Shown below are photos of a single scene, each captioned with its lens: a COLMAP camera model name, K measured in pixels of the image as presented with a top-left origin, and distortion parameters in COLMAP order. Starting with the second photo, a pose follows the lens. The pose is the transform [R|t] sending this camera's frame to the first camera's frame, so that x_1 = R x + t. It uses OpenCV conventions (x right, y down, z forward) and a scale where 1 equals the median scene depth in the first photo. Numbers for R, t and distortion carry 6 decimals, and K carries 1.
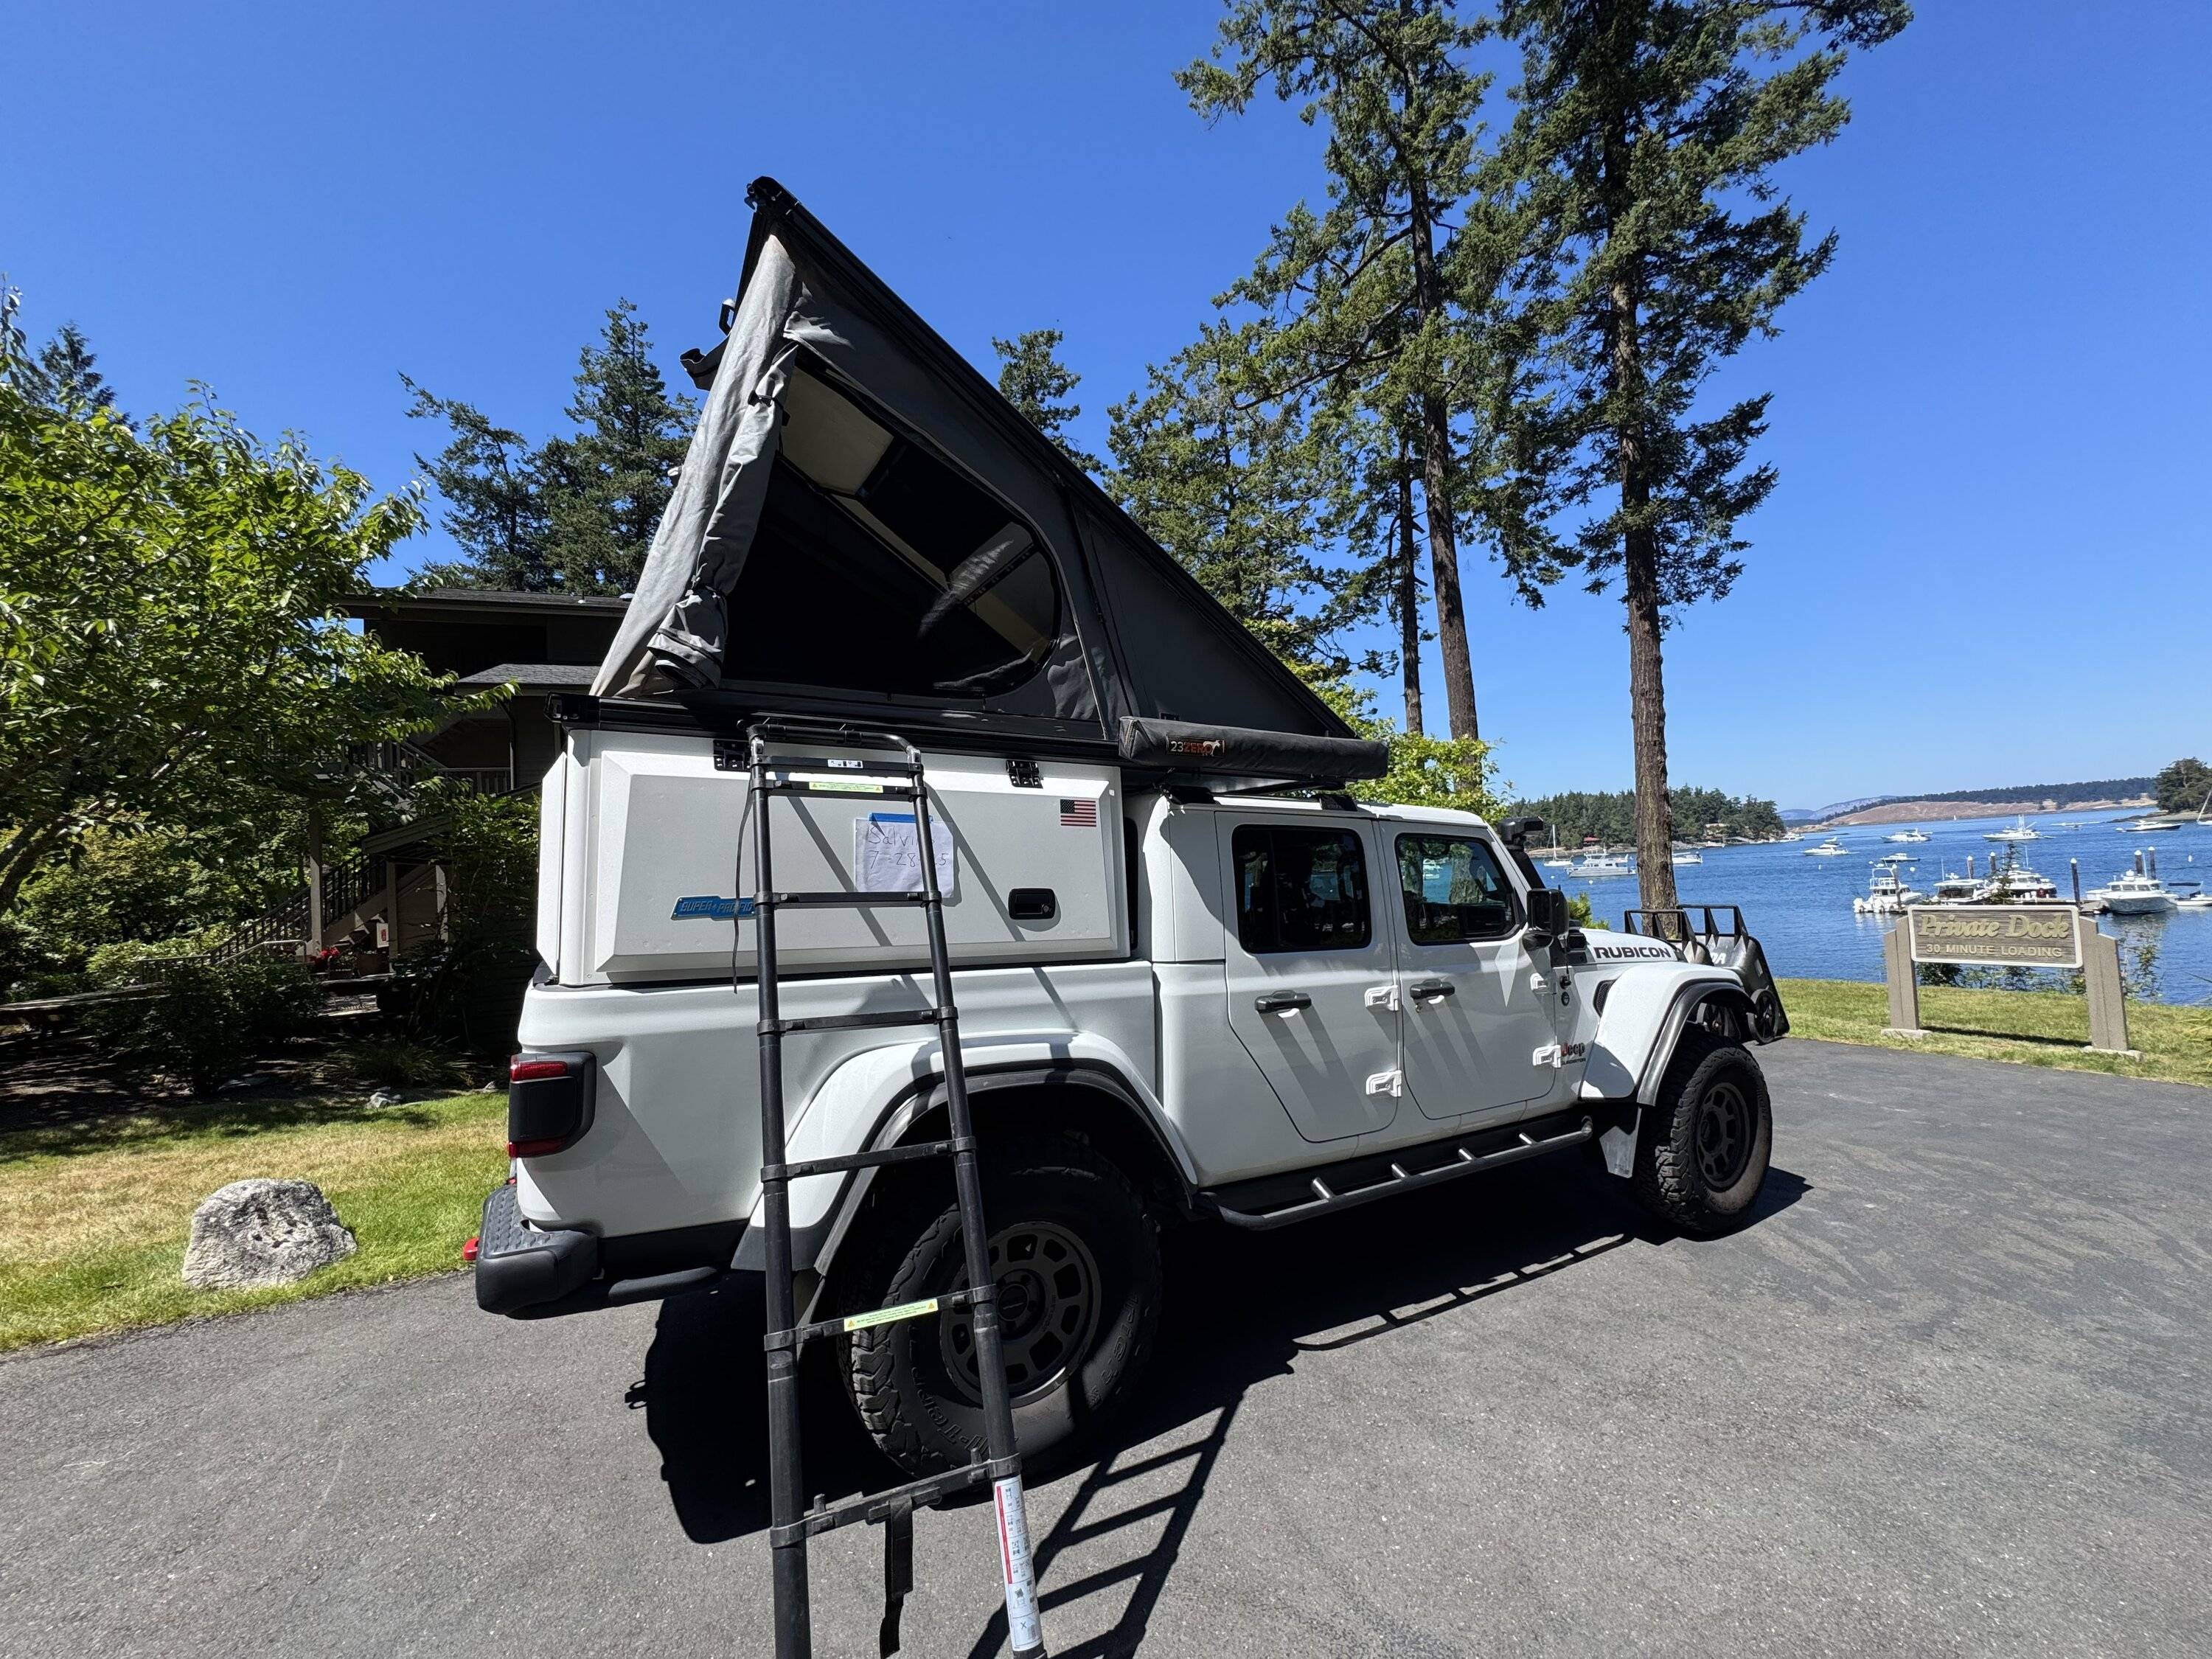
lens RADIAL K [[884.5, 0, 1106.8], [0, 884.5, 830.4], [0, 0, 1]] dist [-0.002895, 0.002178]
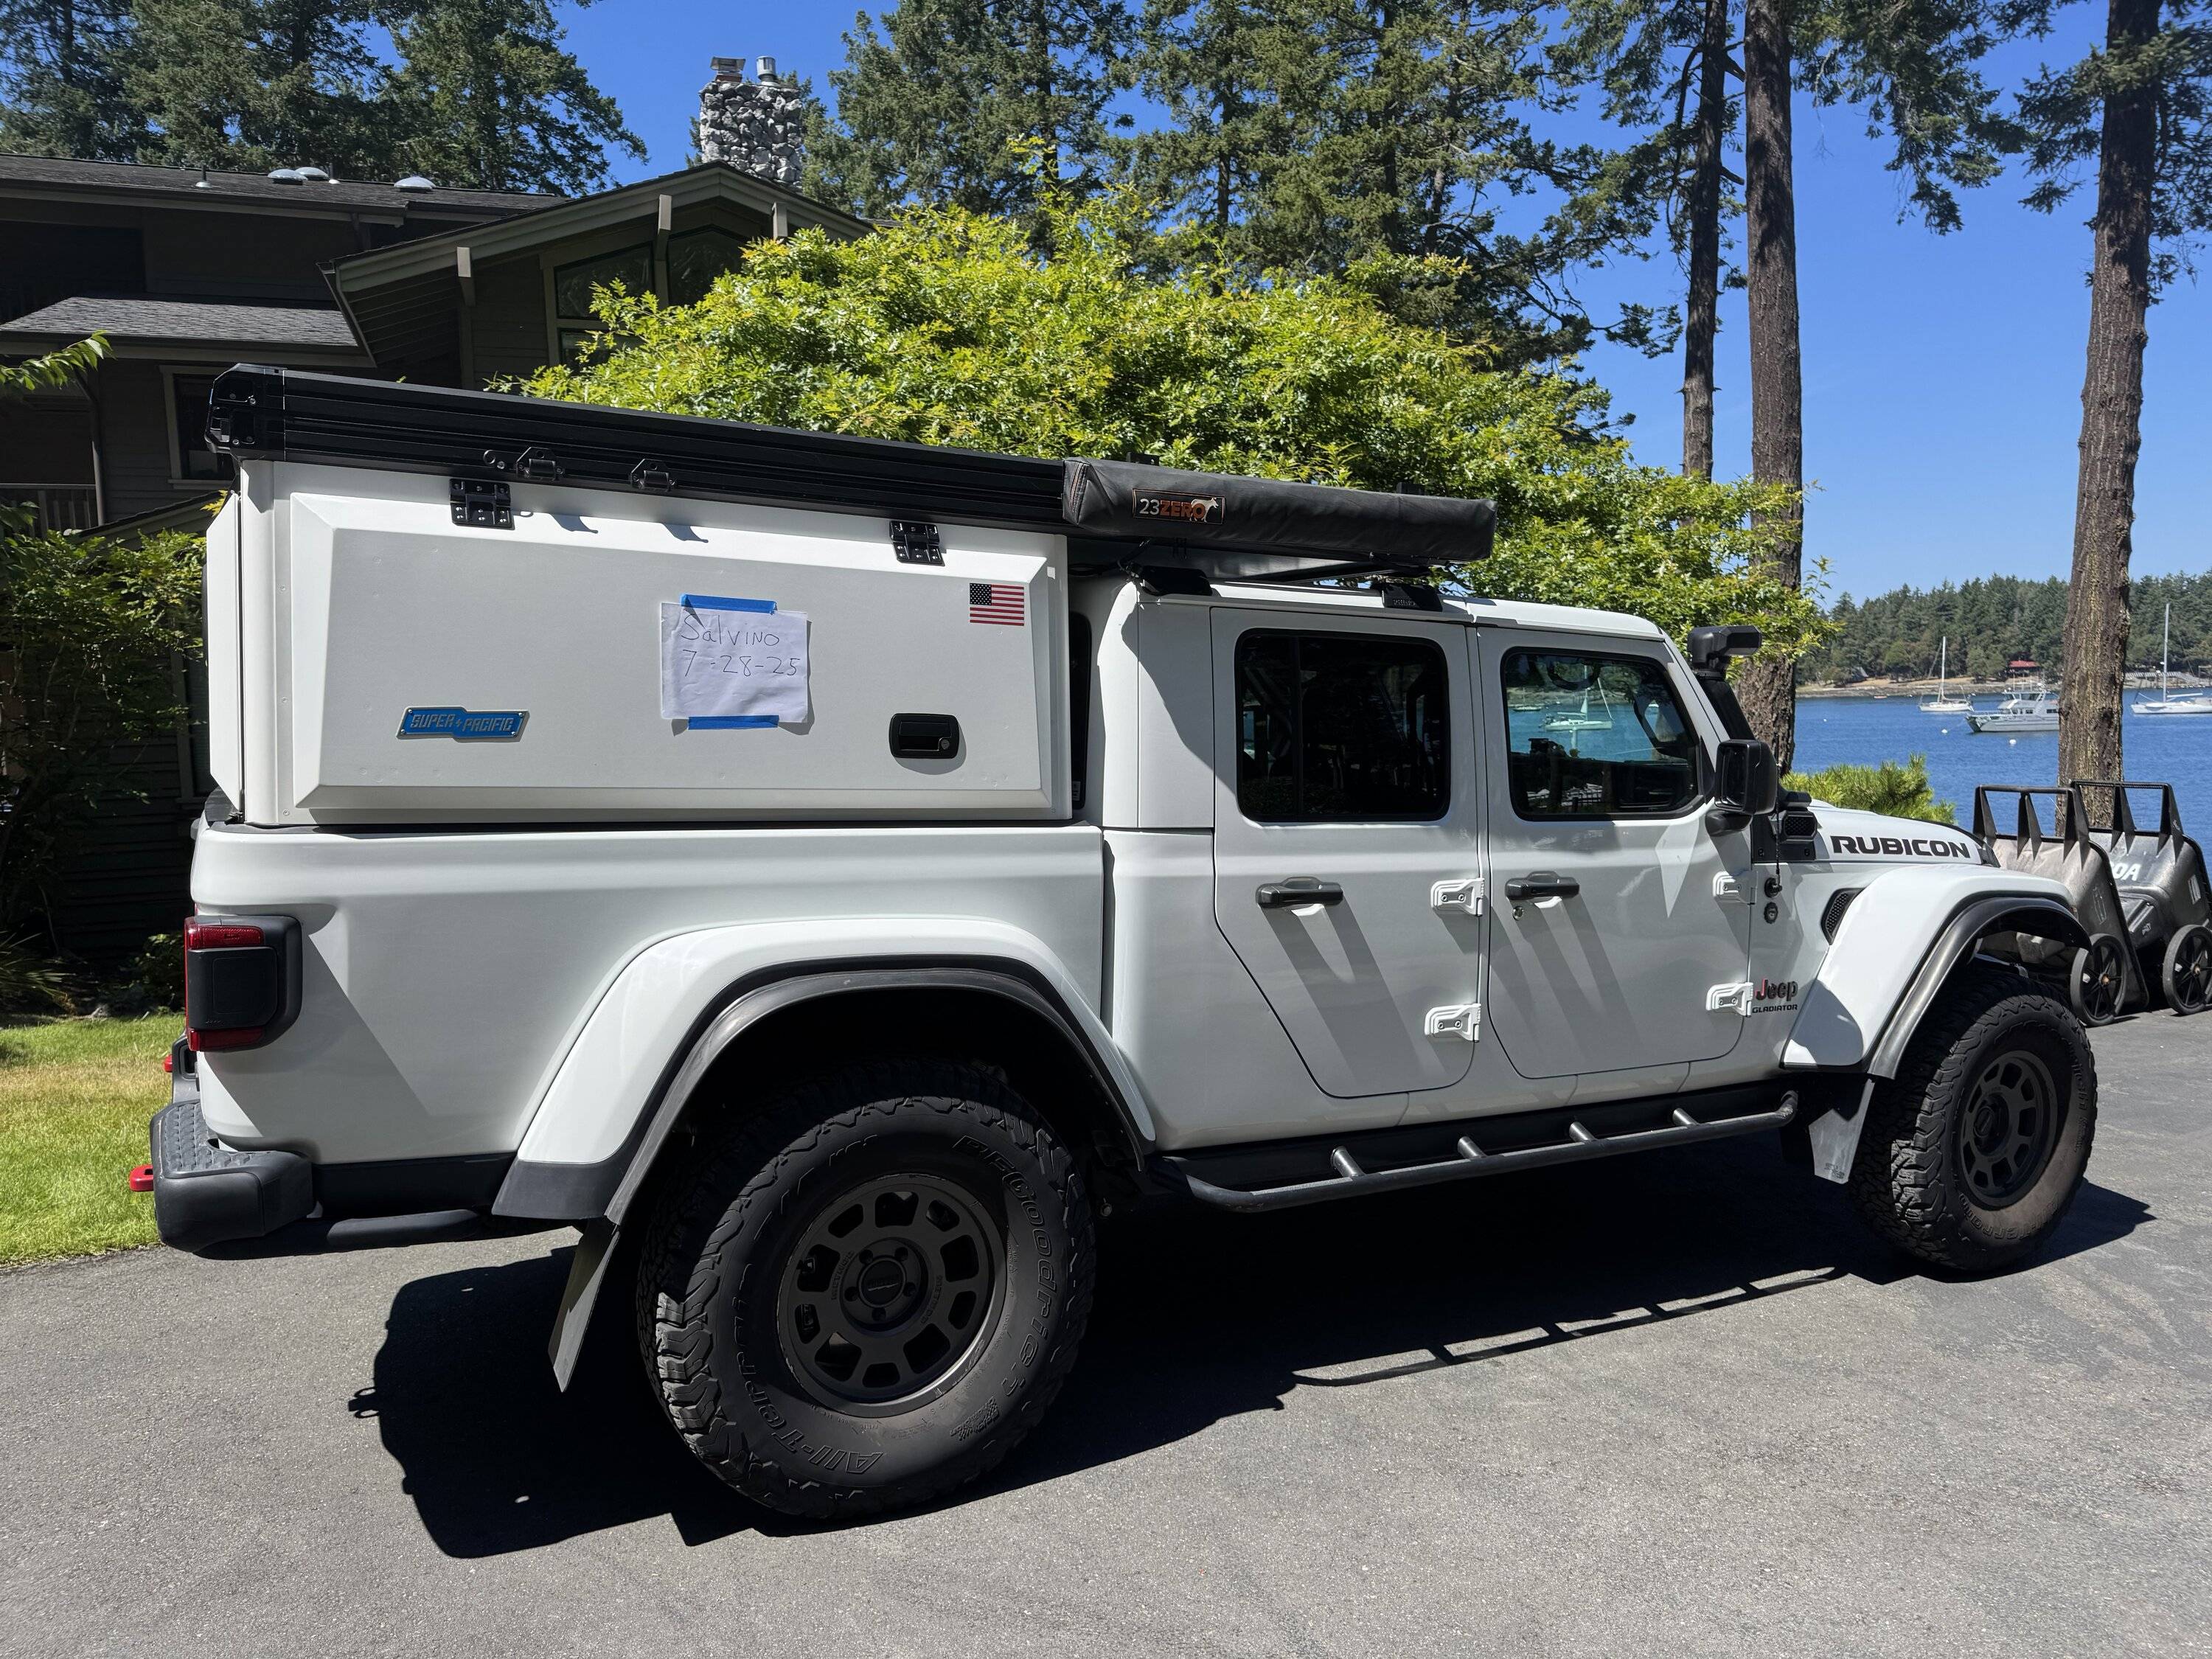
lens RADIAL K [[1555.8, 0, 1106.0], [0, 1555.8, 829.5], [0, 0, 1]] dist [0.048197, -0.052195]
pose [[0.999279, 0.031909, -0.020563, 0.058623], [-0.028937, 0.990903, 0.131430, -0.005222], [0.024570, -0.130741, 0.991112, -0.137774]]
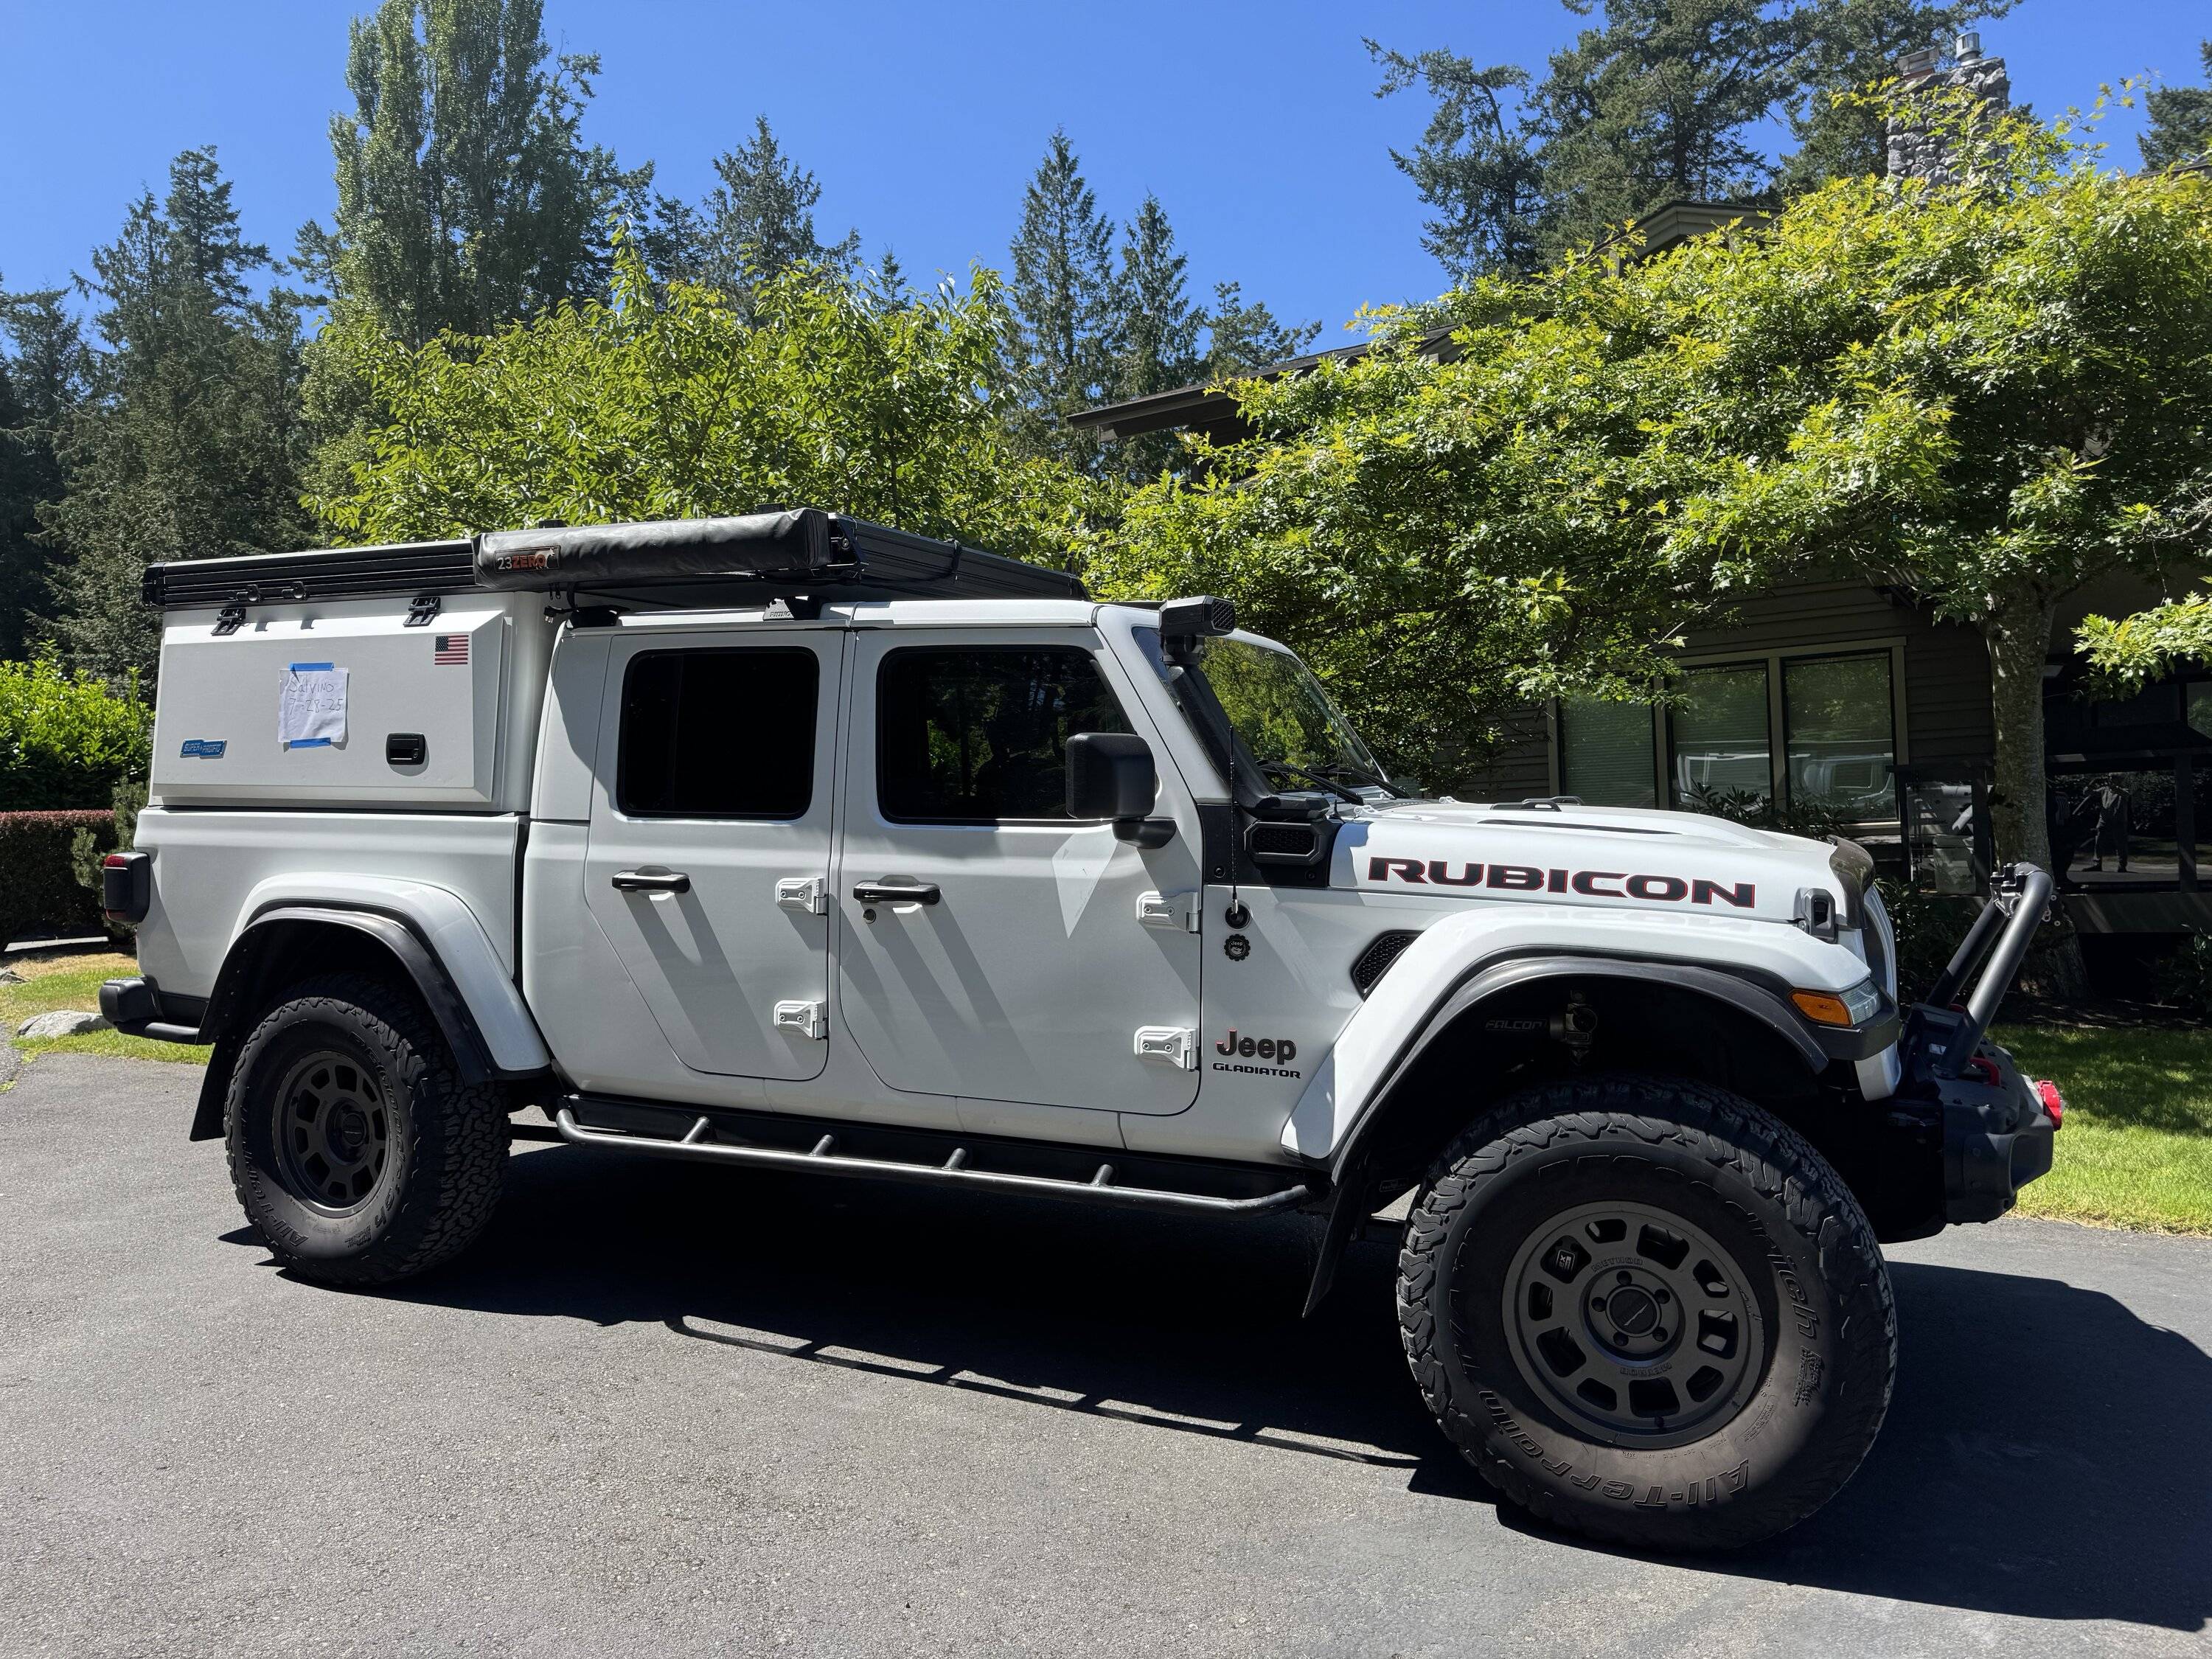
lens RADIAL K [[1564.8, 0, 1106.0], [0, 1564.8, 829.5], [0, 0, 1]] dist [0.098737, -0.164364]
pose [[0.590199, 0.035709, -0.806468, 1.236113], [0.043328, 0.996180, 0.075818, 0.050918], [0.806094, -0.079691, 0.586397, 0.419198]]
